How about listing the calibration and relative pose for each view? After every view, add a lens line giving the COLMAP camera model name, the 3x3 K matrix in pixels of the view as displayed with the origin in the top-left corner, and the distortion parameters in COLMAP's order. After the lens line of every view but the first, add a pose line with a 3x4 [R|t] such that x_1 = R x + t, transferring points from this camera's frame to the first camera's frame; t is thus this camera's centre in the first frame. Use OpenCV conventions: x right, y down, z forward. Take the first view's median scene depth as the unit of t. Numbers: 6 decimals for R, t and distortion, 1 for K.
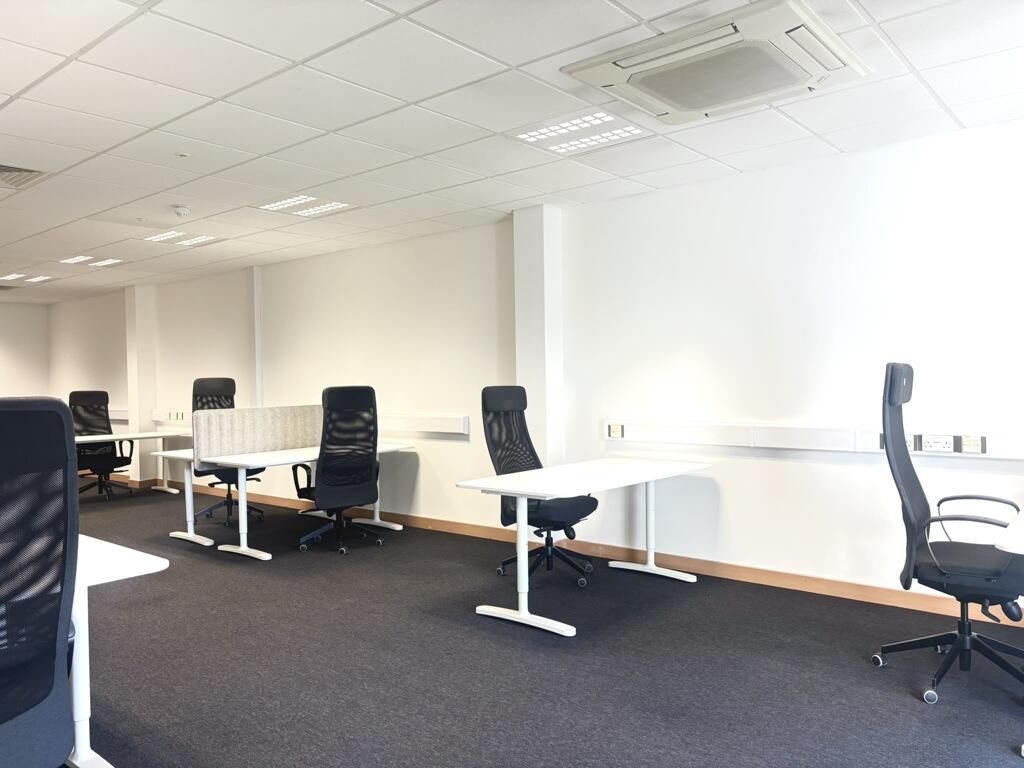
lens RADIAL K [[763.9, 0, 510.3], [0, 763.9, 380.6], [0, 0, 1]] dist [0.003897, -0.002831]
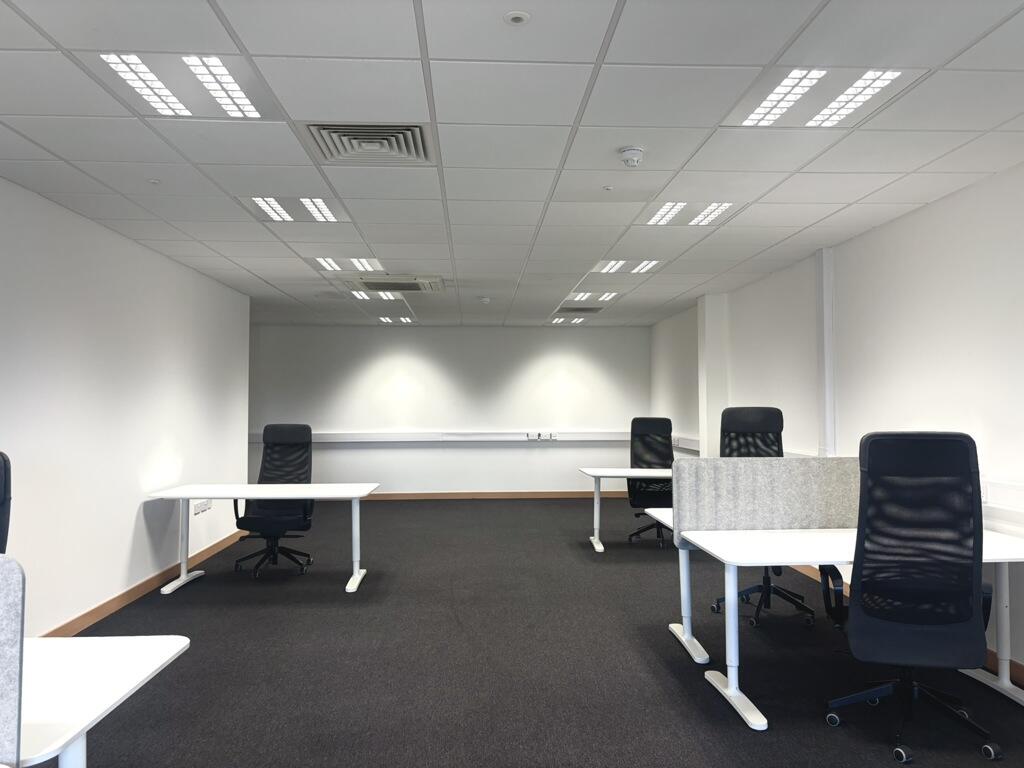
lens RADIAL K [[763.9, 0, 510.3], [0, 763.9, 380.6], [0, 0, 1]] dist [0.003897, -0.002831]
pose [[0.679006, -0.010101, -0.734063, -0.017511], [-0.008332, 0.999735, -0.021465, -0.012289], [0.734086, 0.020691, 0.678742, 0.404639]]
